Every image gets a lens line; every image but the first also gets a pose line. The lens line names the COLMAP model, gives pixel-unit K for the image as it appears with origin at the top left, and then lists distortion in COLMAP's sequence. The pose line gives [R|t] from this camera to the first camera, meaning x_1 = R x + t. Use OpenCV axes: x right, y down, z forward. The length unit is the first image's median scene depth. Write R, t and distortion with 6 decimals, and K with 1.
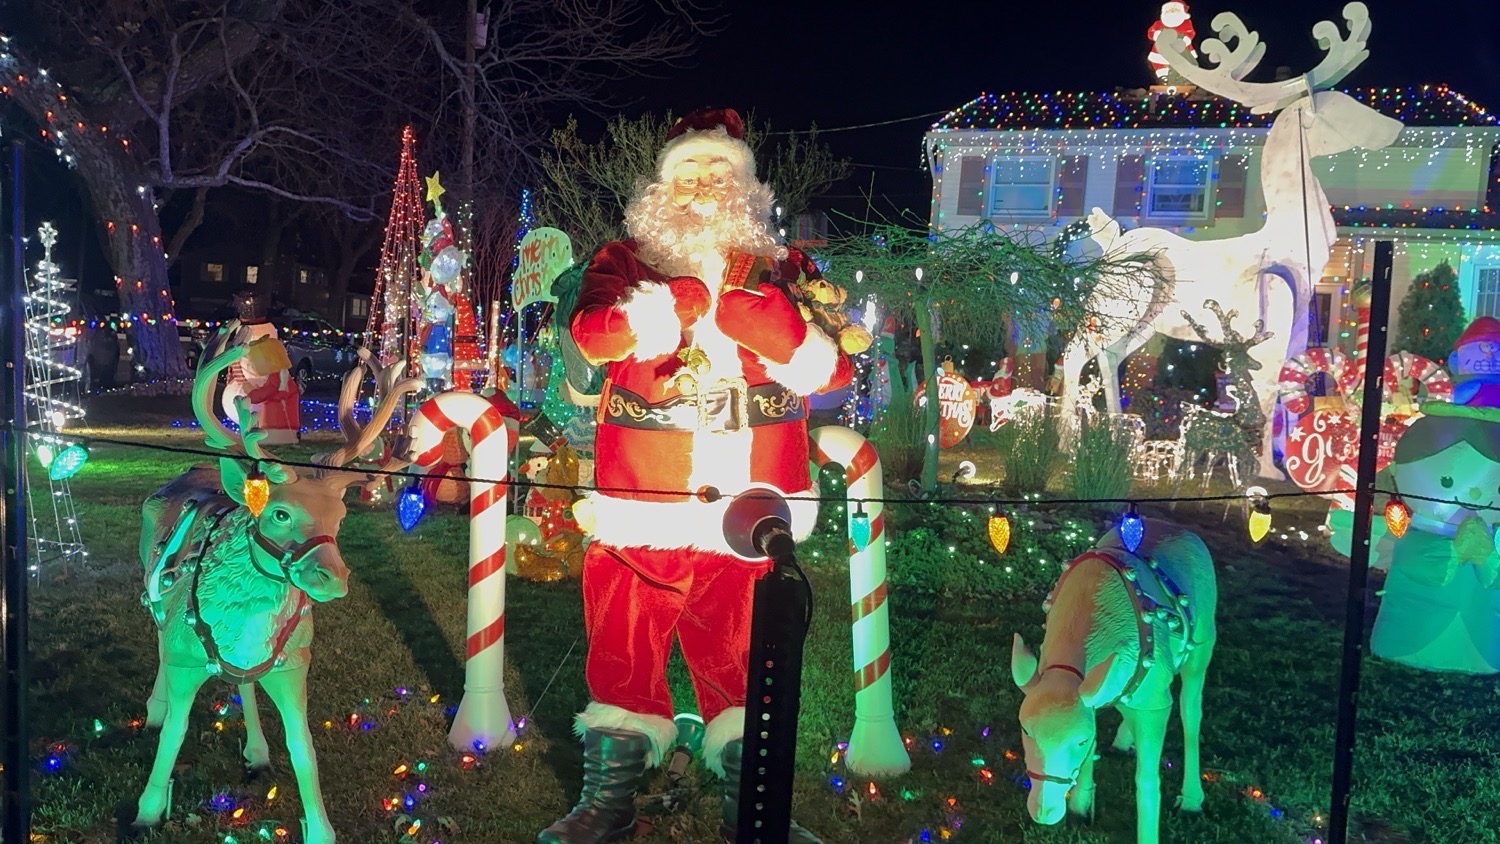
lens RADIAL K [[1293.1, 0, 750.0], [0, 1293.1, 422.0], [0, 0, 1]] dist [0.008614, -0.004264]
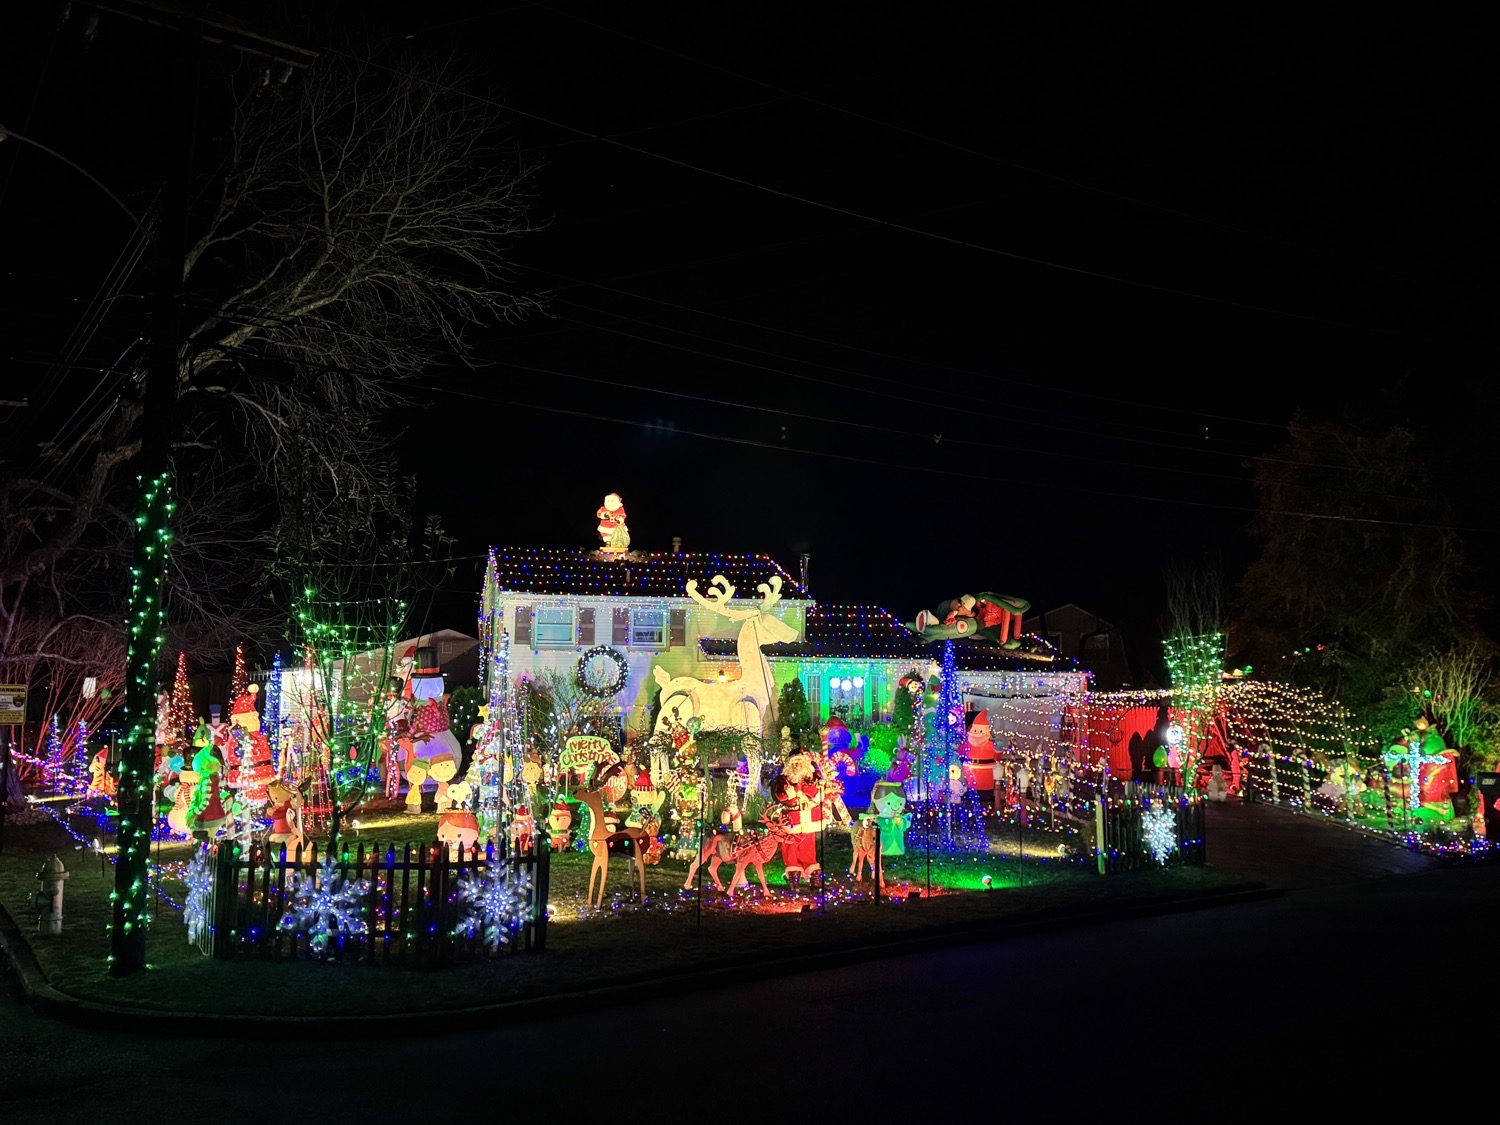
lens RADIAL K [[1416.7, 0, 750.0], [0, 1416.7, 562.5], [0, 0, 1]] dist [0.000547, 0.000001]
pose [[0.840825, 0.001549, 0.541304, -0.544913], [0.061075, 0.993339, -0.097712, -0.076378], [-0.537850, 0.115219, 0.835130, -0.608118]]
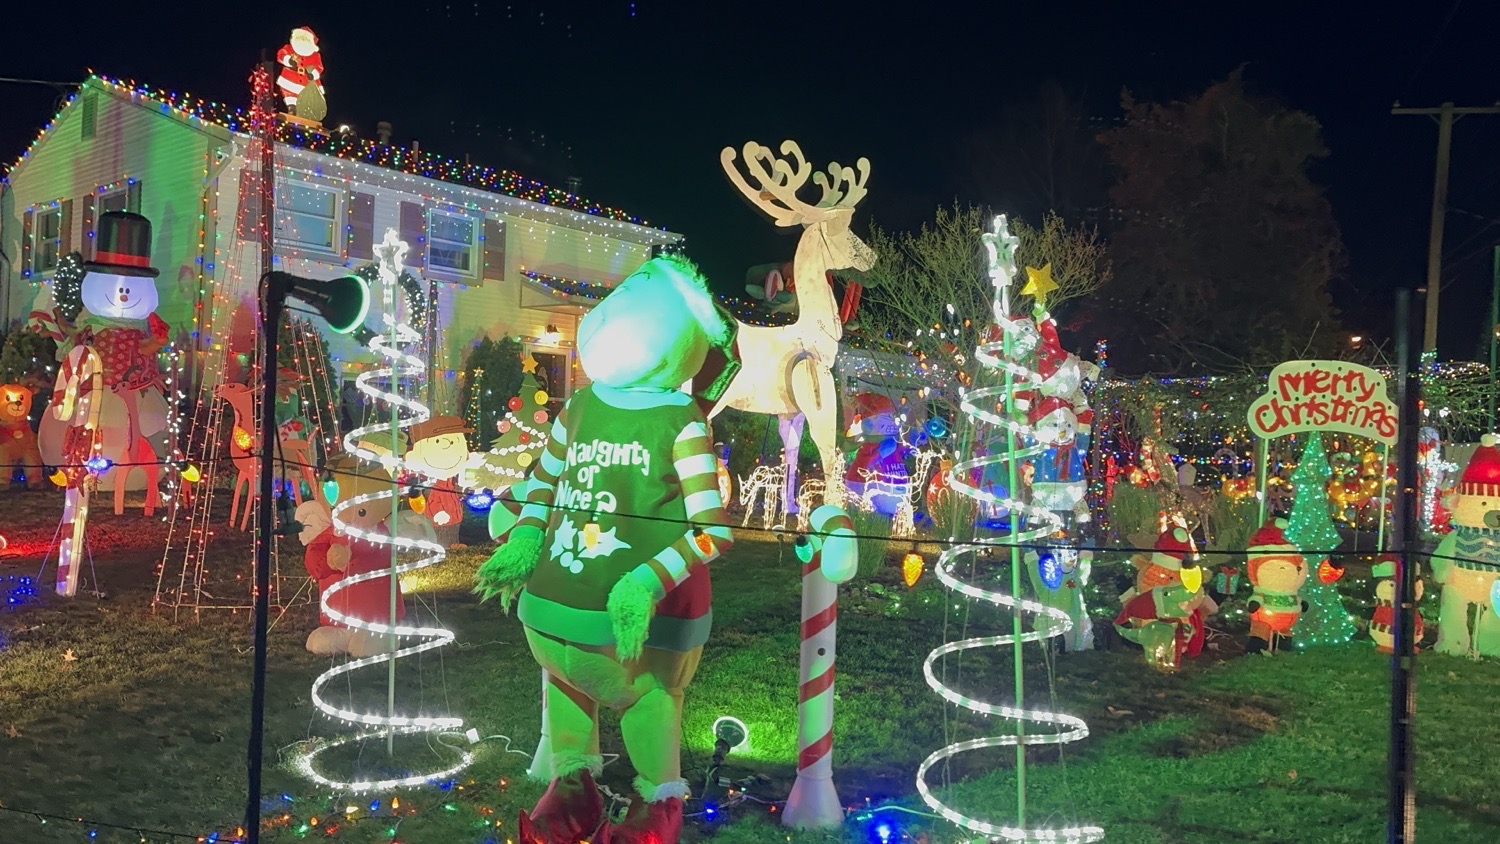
lens RADIAL K [[1293.1, 0, 750.0], [0, 1293.1, 422.0], [0, 0, 1]] dist [0.008614, -0.004264]
pose [[0.390212, -0.012310, 0.920643, -0.502353], [0.014038, 0.999874, 0.007419, -0.044728], [-0.920618, 0.010029, 0.390336, 0.385724]]
